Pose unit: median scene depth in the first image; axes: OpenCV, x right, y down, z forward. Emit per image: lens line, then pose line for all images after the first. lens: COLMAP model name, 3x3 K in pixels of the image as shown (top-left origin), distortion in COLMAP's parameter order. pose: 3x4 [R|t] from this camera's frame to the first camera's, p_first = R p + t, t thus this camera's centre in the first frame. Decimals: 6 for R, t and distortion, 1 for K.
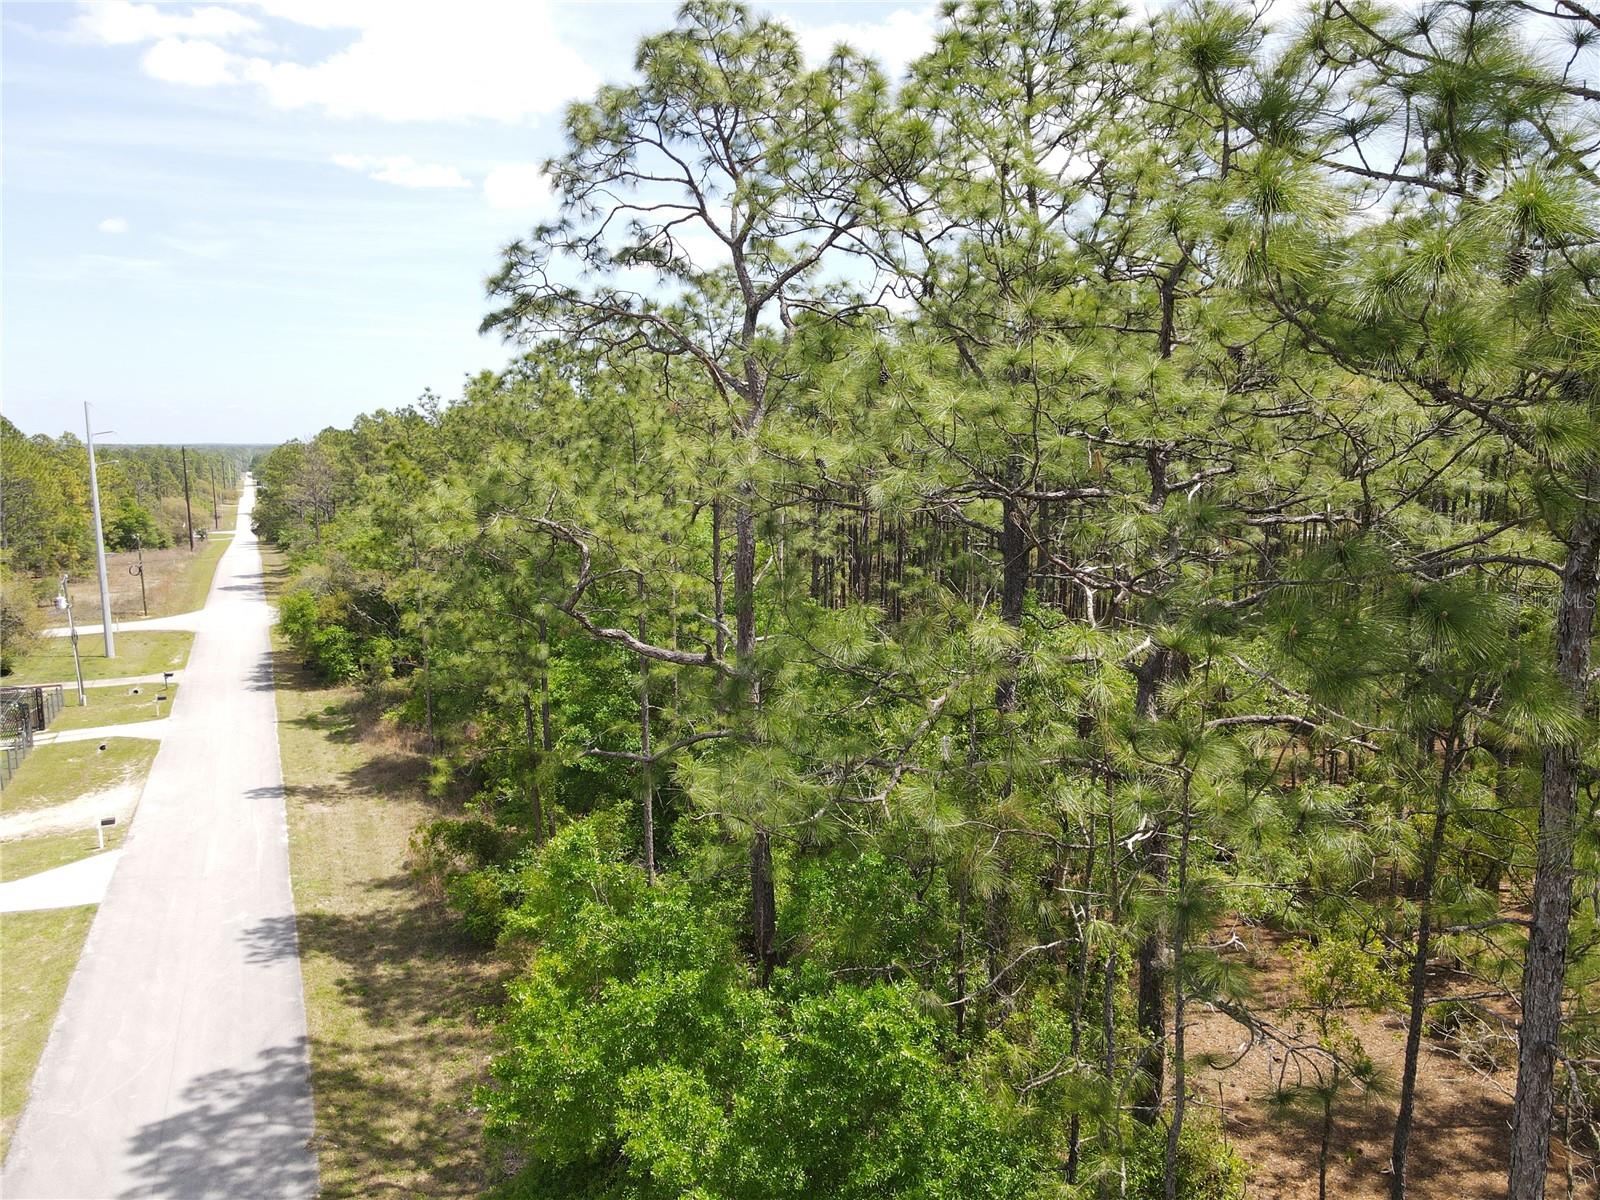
lens RADIAL K [[1174.5, 0, 802.6], [0, 1174.5, 607.8], [0, 0, 1]] dist [0.020436, 0.007186]
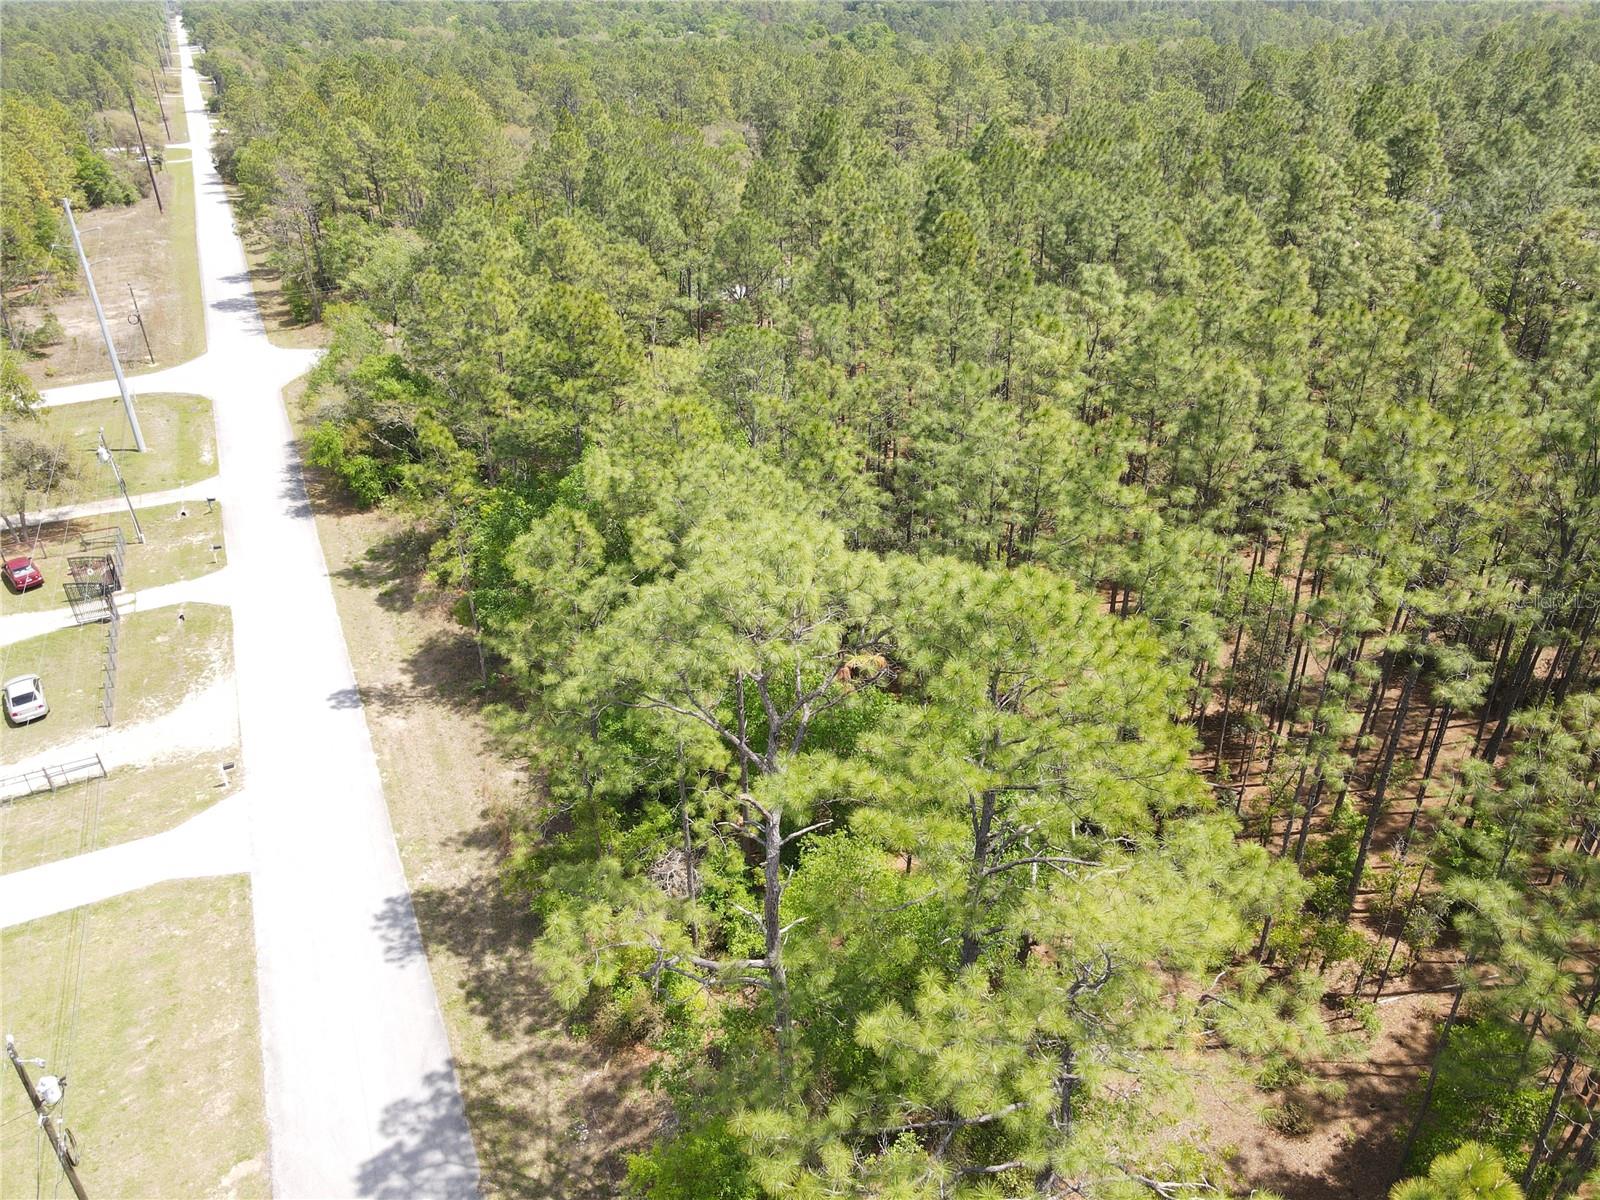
lens RADIAL K [[1174.5, 0, 802.6], [0, 1174.5, 607.8], [0, 0, 1]] dist [0.020436, 0.007186]
pose [[0.999971, -0.007410, 0.001643, -0.009166], [0.006359, 0.936102, 0.351671, -0.519439], [-0.004144, -0.351650, 0.936122, -0.085331]]
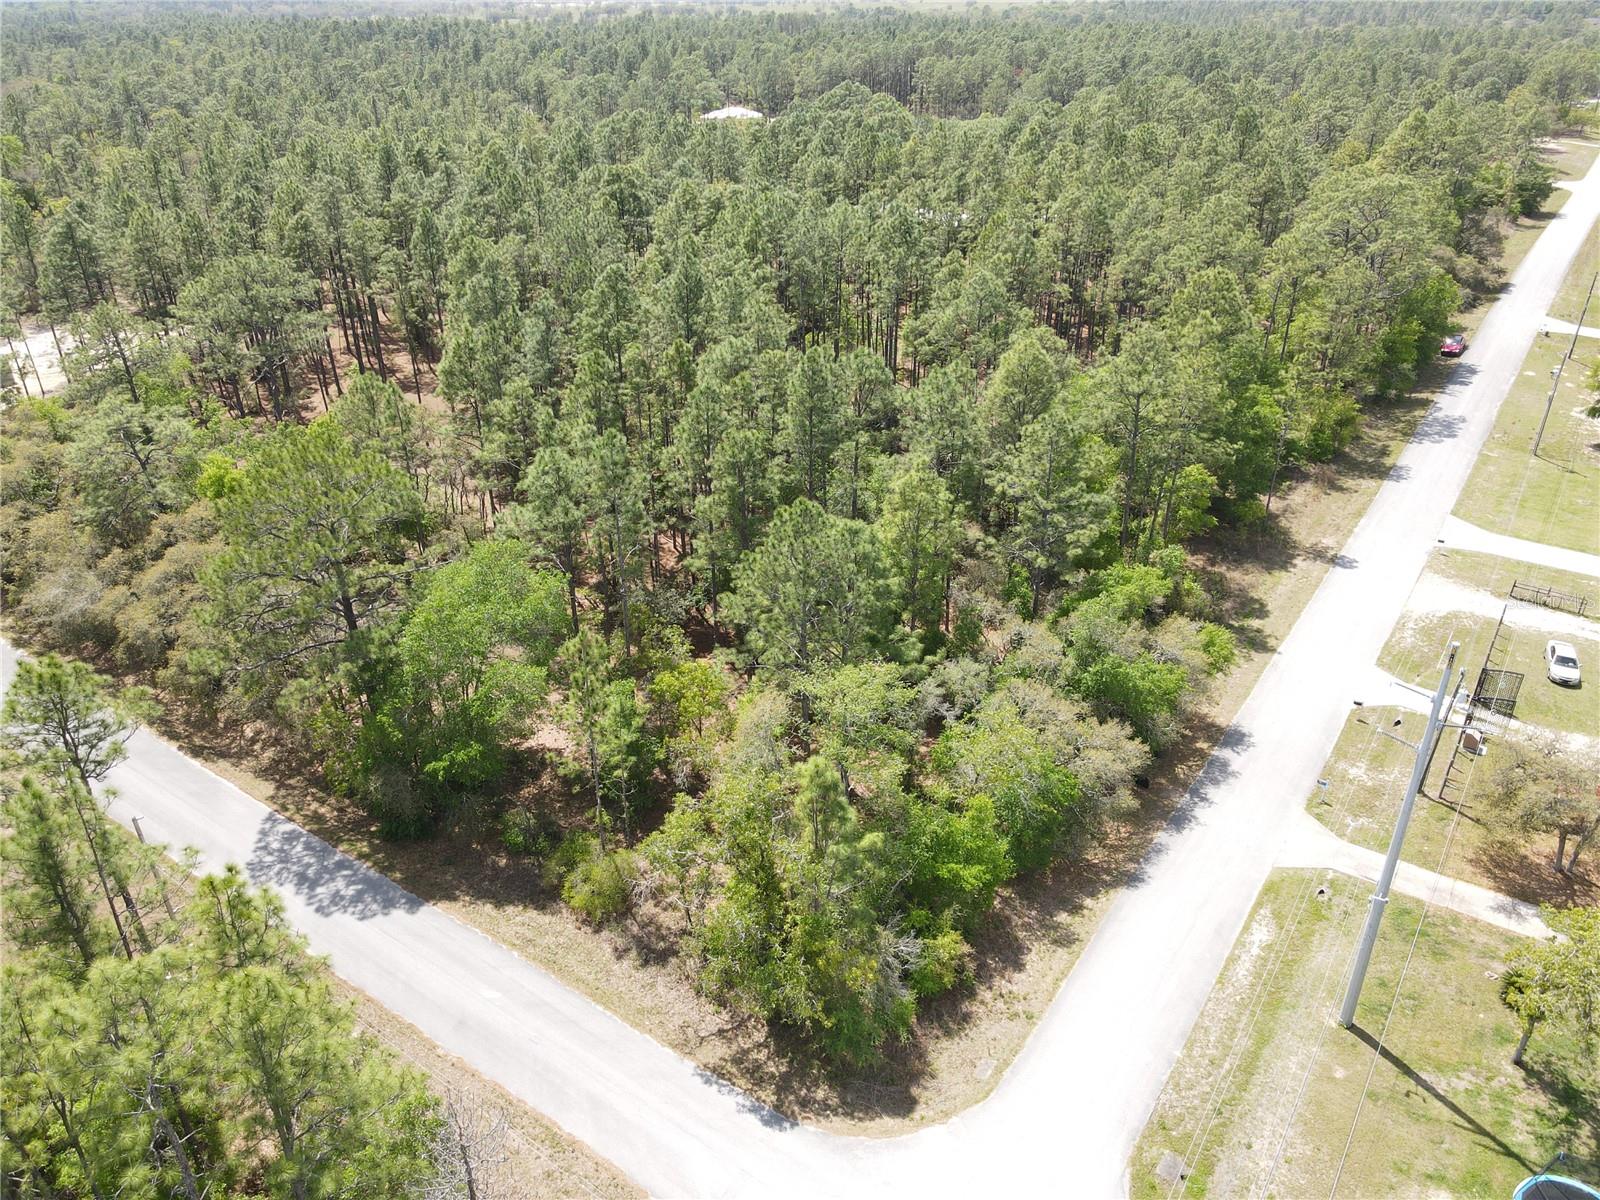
lens RADIAL K [[1174.5, 0, 802.6], [0, 1174.5, 607.8], [0, 0, 1]] dist [0.020436, 0.007186]
pose [[-0.509868, -0.399607, 0.761806, -2.168999], [0.131144, 0.839104, 0.527926, -1.247159], [-0.850197, 0.369079, -0.375426, 3.666123]]
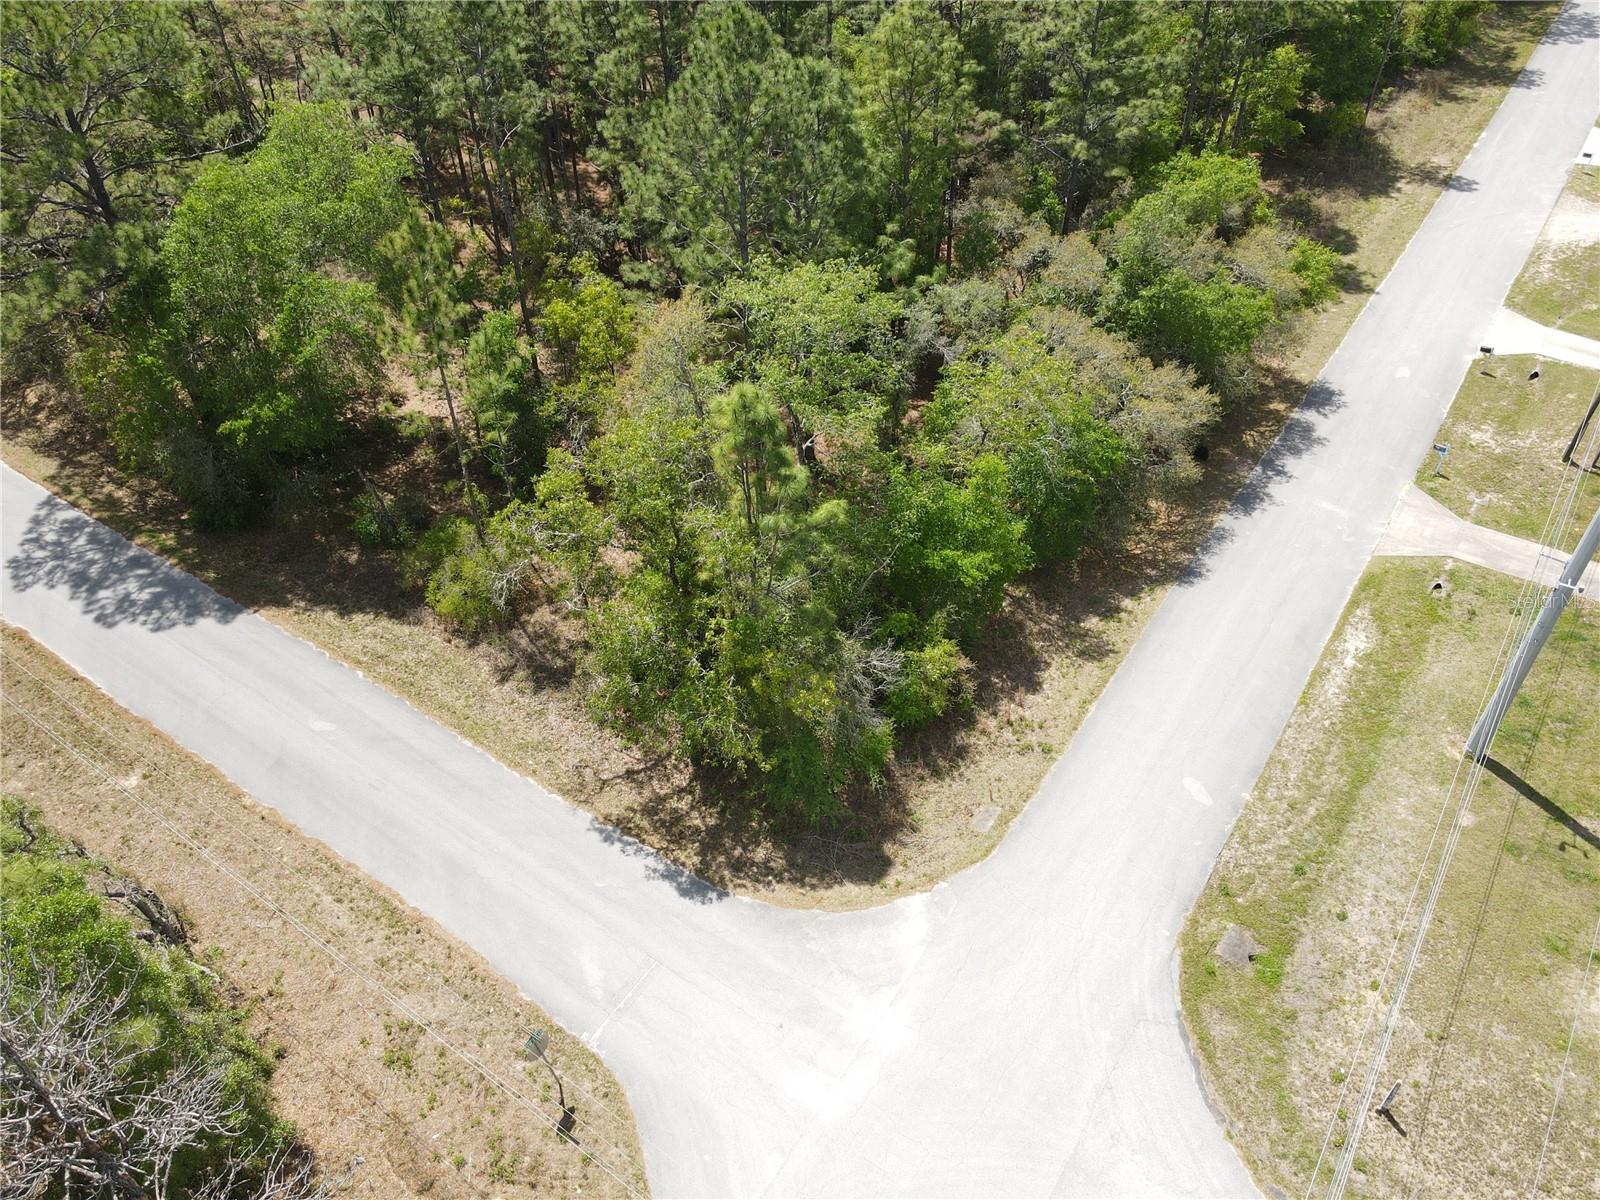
lens RADIAL K [[1179.3, 0, 803.9], [0, 1179.3, 605.0], [0, 0, 1]] dist [0.004658, 0.032291]
pose [[-0.513223, -0.558169, 0.651958, -1.903876], [0.136871, 0.696681, 0.704203, -0.878502], [-0.847271, 0.450647, -0.281155, 3.488669]]
